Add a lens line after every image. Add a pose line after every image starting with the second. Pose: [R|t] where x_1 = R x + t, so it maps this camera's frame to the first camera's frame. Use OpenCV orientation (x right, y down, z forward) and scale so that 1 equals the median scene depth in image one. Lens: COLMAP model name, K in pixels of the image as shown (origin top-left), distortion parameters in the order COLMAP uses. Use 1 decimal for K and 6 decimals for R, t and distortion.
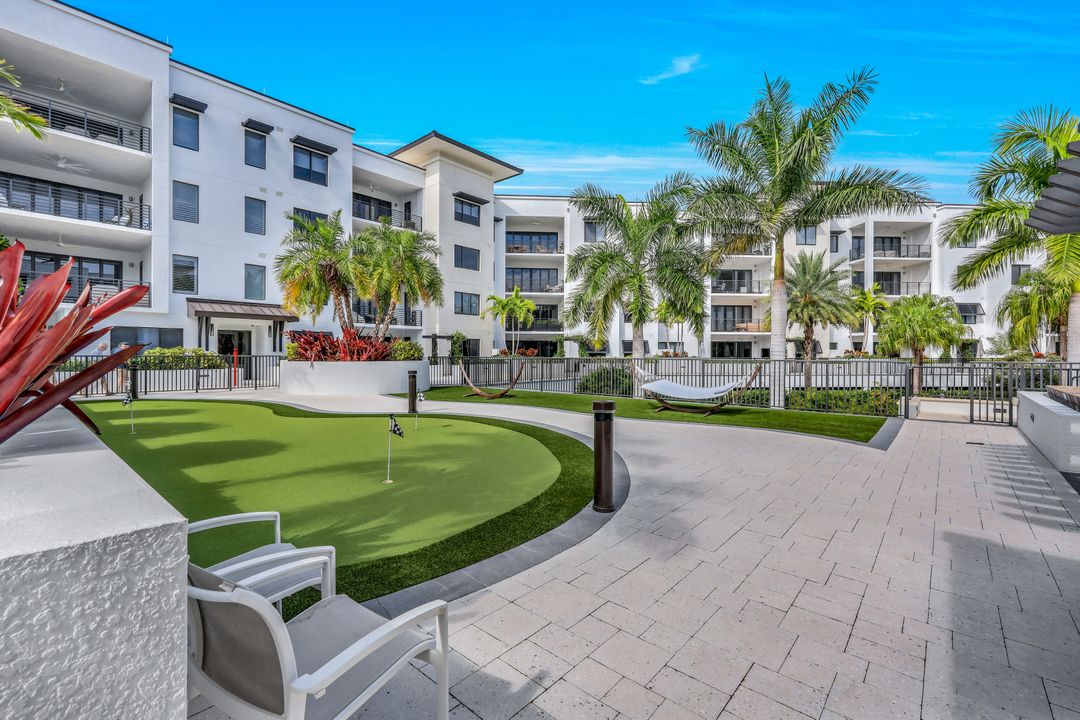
lens RADIAL K [[443.4, 0, 538.5], [0, 443.4, 350.7], [0, 0, 1]] dist [0.001004, 0.000287]
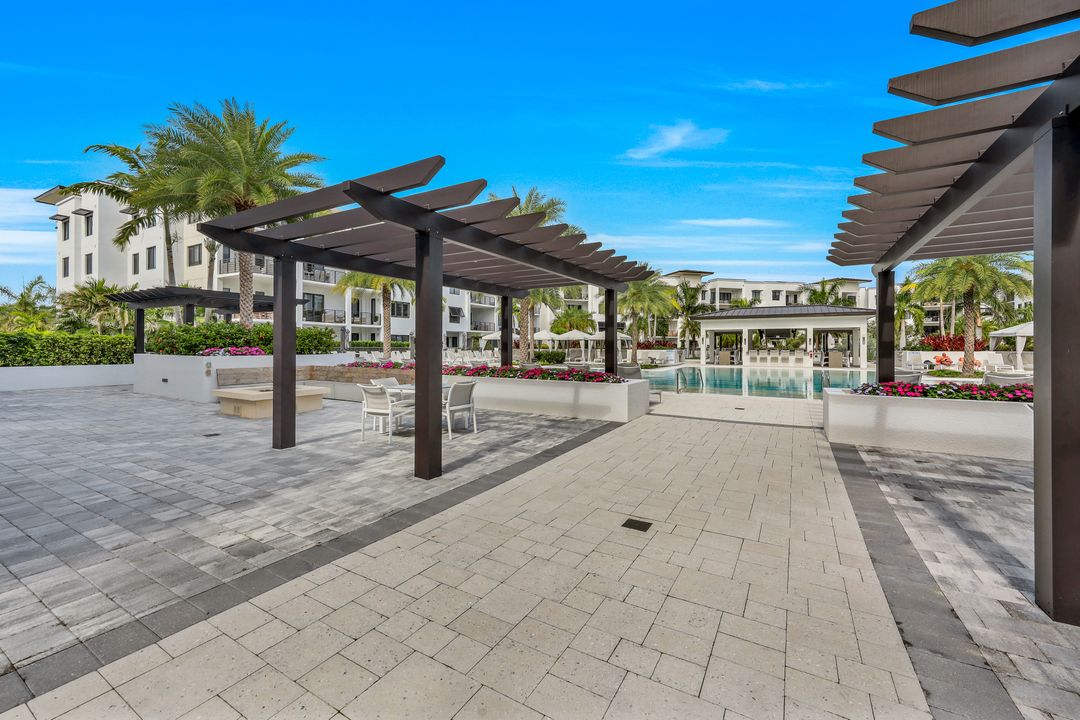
lens RADIAL K [[433.6, 0, 536.1], [0, 433.6, 345.9], [0, 0, 1]] dist [0.000952, 0.000095]
pose [[0.979135, -0.005119, 0.203147, -0.673184], [0.005438, 0.999985, -0.001010, 0.003685], [-0.203139, 0.002093, 0.979148, -1.081422]]
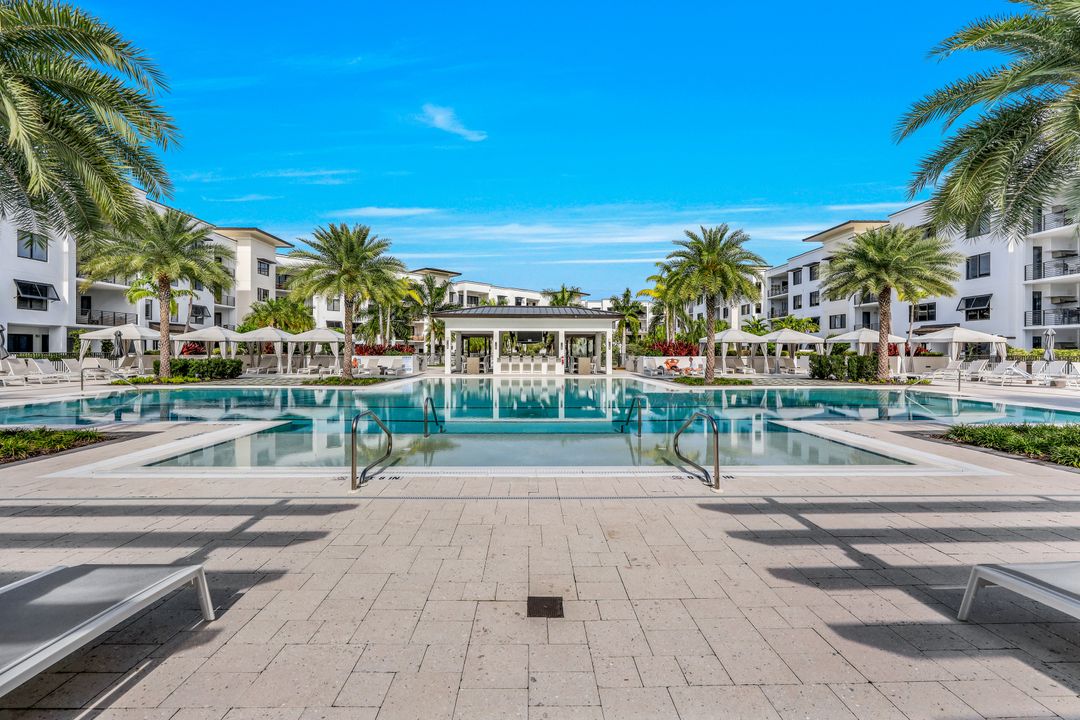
lens RADIAL K [[443.4, 0, 538.5], [0, 443.4, 350.7], [0, 0, 1]] dist [0.001004, 0.000287]
pose [[0.721826, -0.003634, 0.692065, -0.546983], [0.003569, 0.999992, 0.001529, 0.003873], [-0.692066, 0.001366, 0.721833, -0.898163]]
